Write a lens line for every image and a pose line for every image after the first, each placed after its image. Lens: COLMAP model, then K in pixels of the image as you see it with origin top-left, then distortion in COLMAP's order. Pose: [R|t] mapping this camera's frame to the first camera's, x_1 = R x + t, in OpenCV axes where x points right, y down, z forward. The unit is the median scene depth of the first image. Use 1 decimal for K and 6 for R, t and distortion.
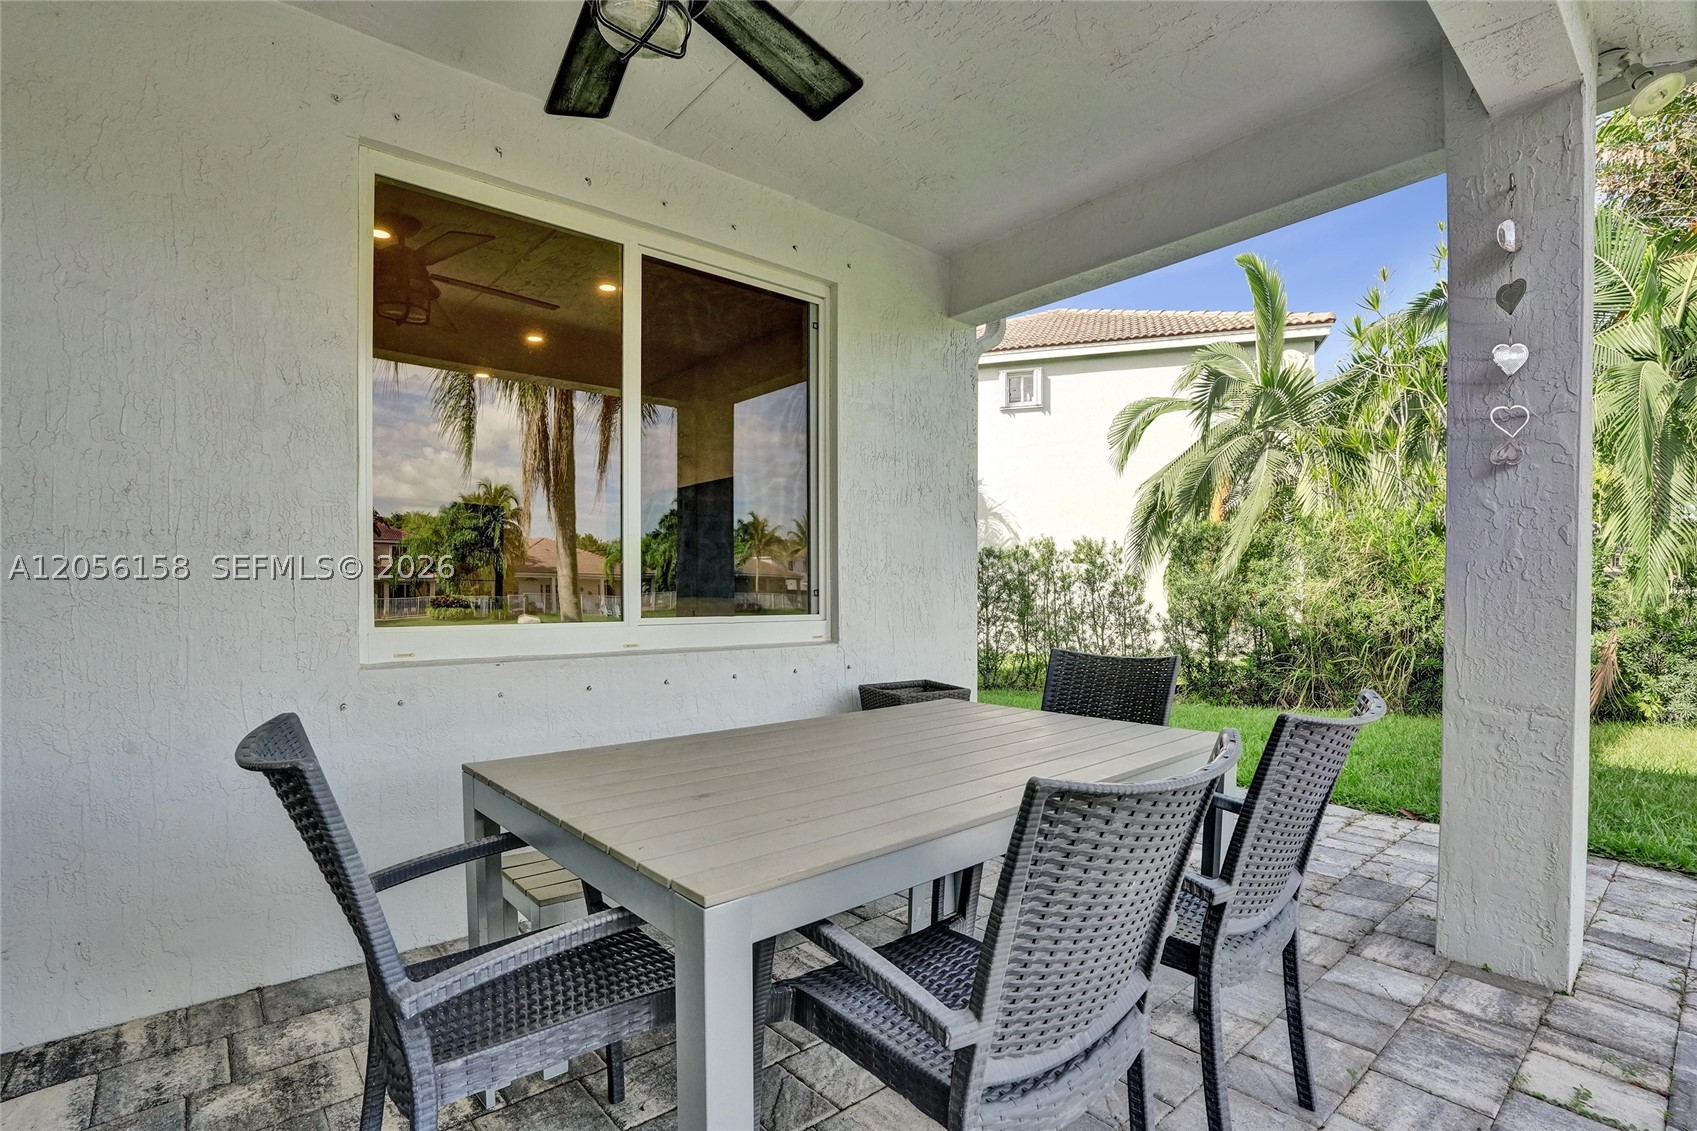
lens RADIAL K [[783.7, 0, 848.5], [0, 783.7, 565.5], [0, 0, 1]] dist [-0.000225, 0.000358]
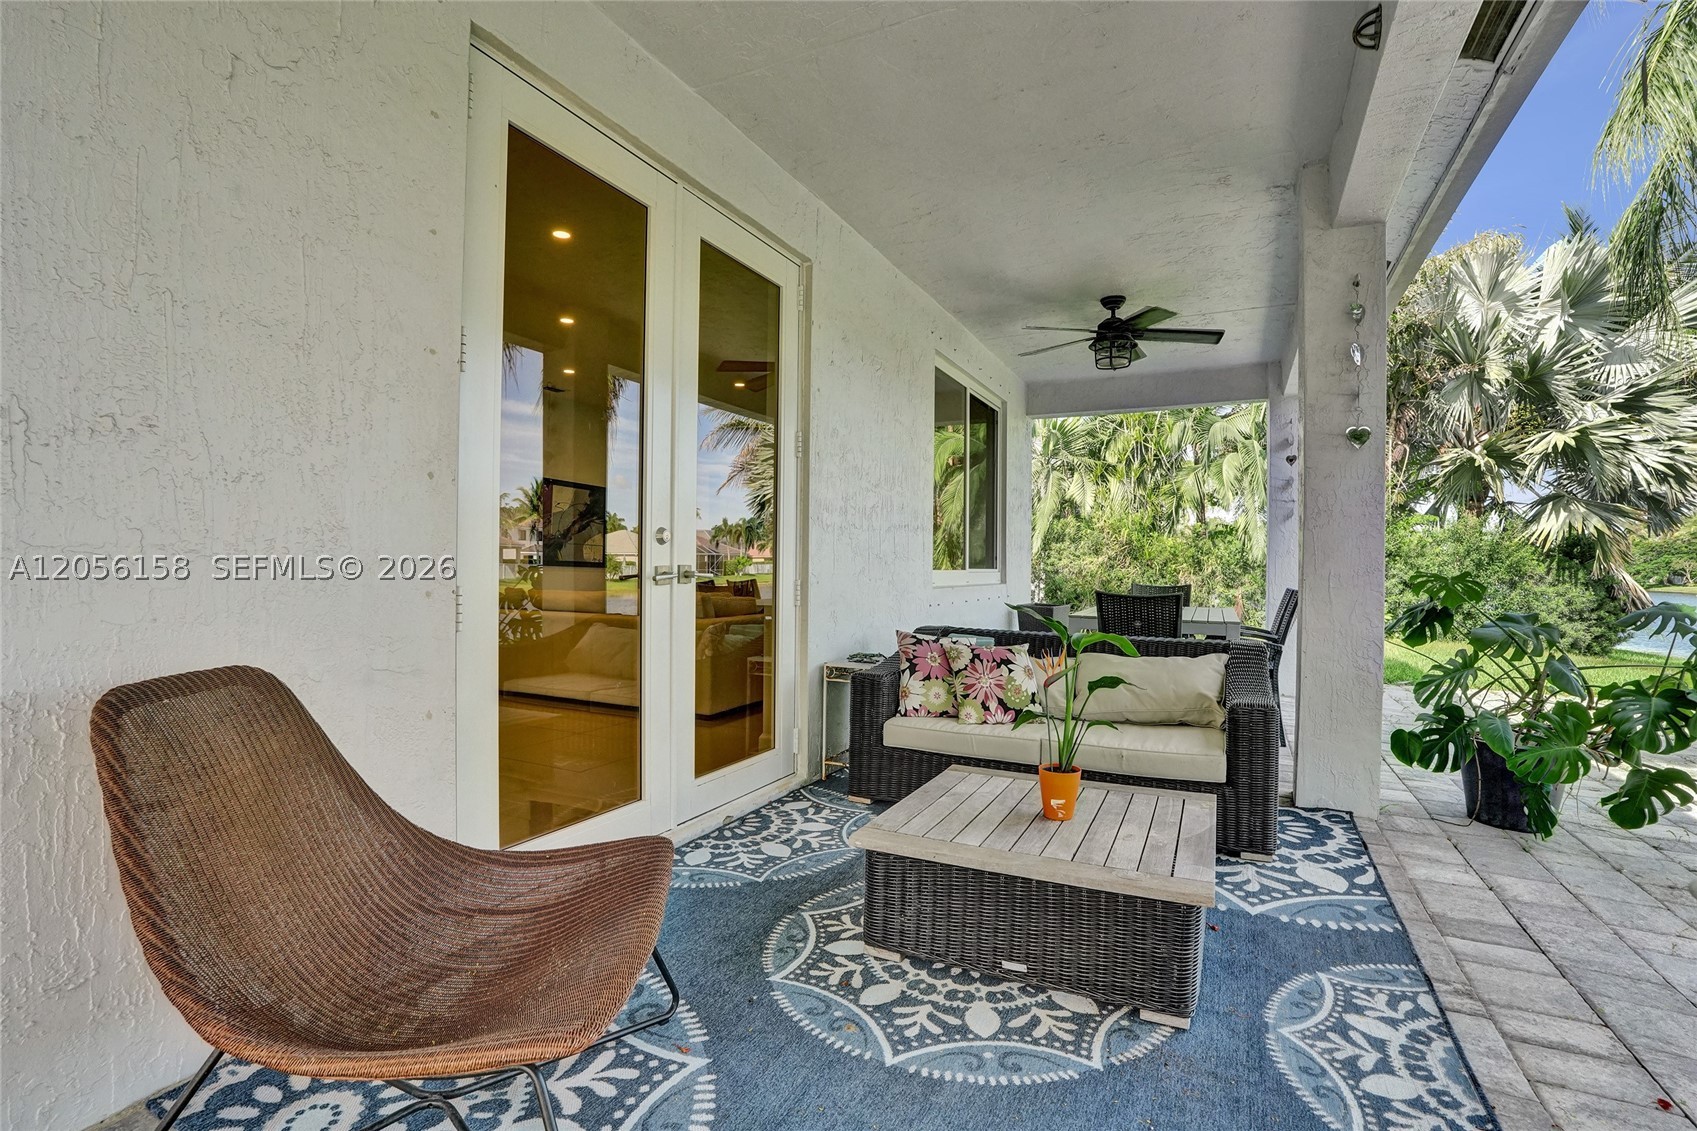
lens RADIAL K [[783.7, 0, 848.5], [0, 783.7, 565.5], [0, 0, 1]] dist [-0.000225, 0.000358]
pose [[0.918977, 0.010900, 0.394161, -0.511102], [-0.024283, 0.999285, 0.028980, 0.001979], [-0.393563, -0.036204, 0.918585, -0.295258]]
